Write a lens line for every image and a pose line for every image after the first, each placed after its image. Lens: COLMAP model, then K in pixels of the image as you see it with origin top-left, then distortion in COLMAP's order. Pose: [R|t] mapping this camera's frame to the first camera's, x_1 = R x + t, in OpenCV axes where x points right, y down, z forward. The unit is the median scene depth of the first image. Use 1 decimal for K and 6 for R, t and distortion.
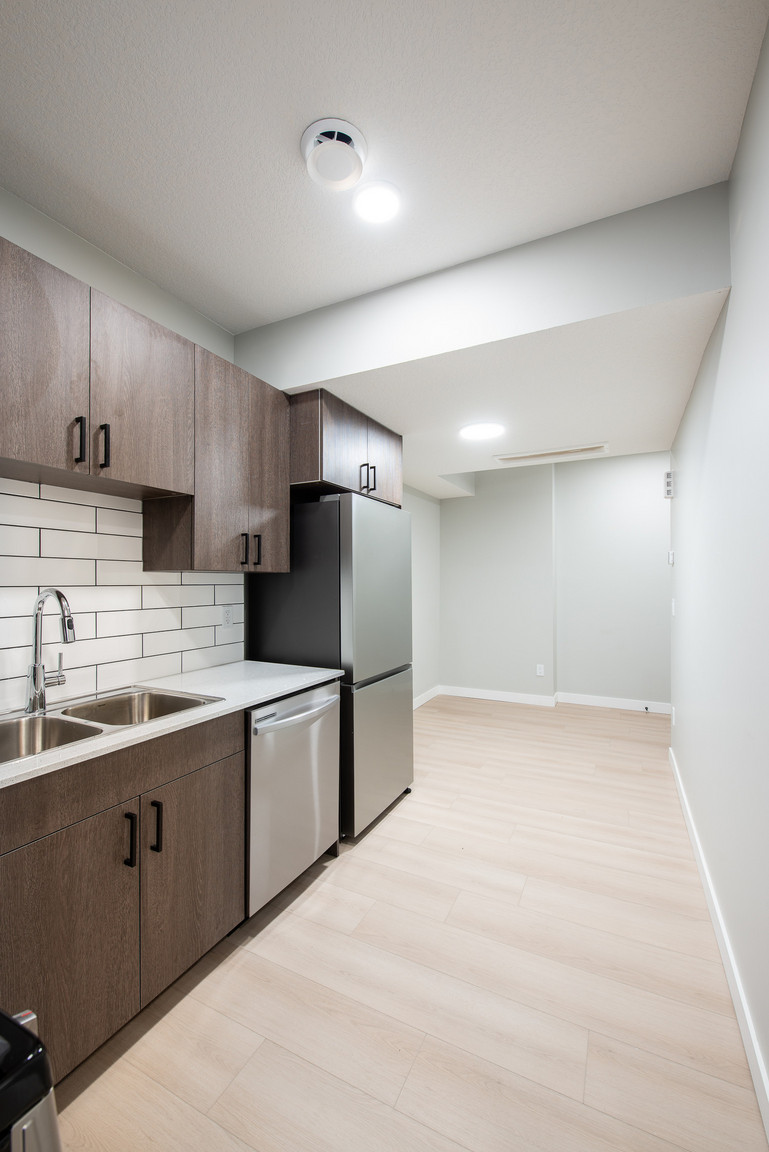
lens RADIAL K [[476.1, 0, 379.9], [0, 476.1, 580.8], [0, 0, 1]] dist [-0.001260, -0.000874]
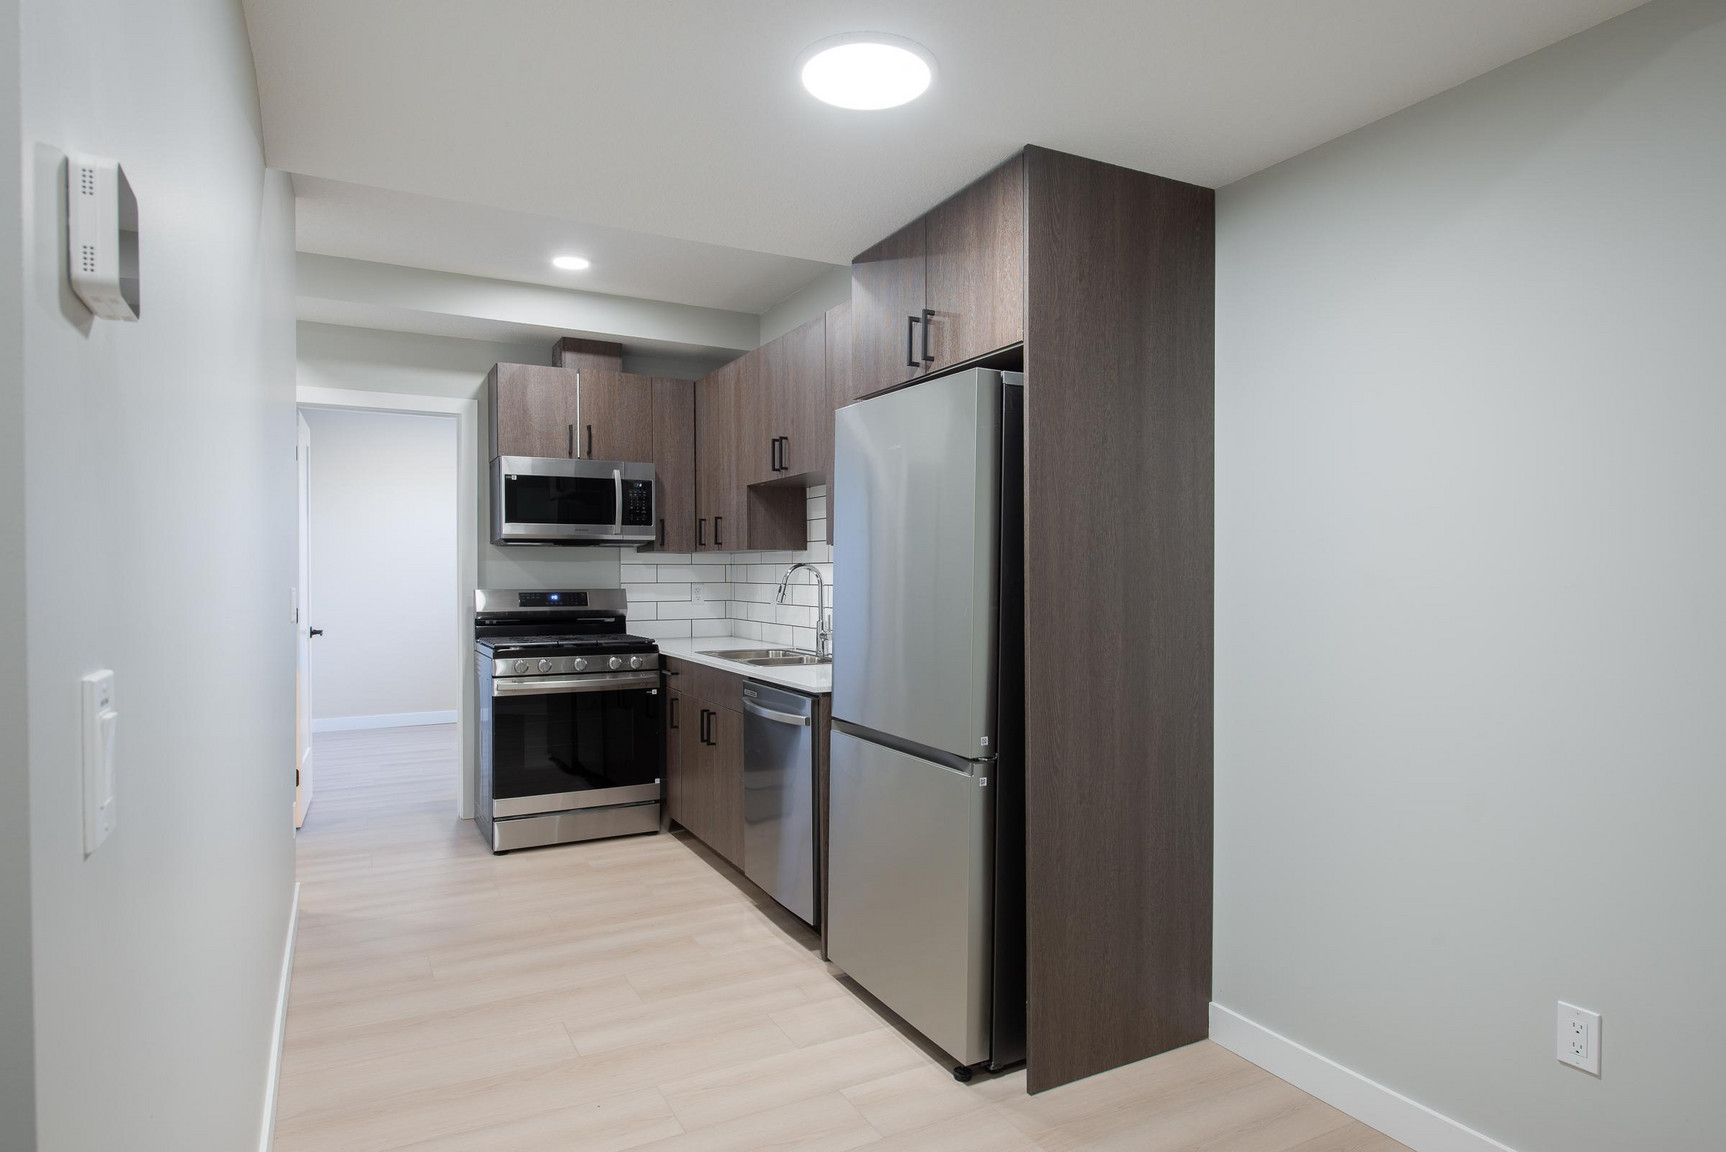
lens RADIAL K [[975.8, 0, 855.5], [0, 975.8, 587.1], [0, 0, 1]] dist [-0.004911, -0.001126]
pose [[-0.573054, 0.015245, -0.819376, 0.989250], [0.003560, 0.999864, 0.016113, 0.025468], [0.819510, 0.006317, -0.573031, 1.783460]]
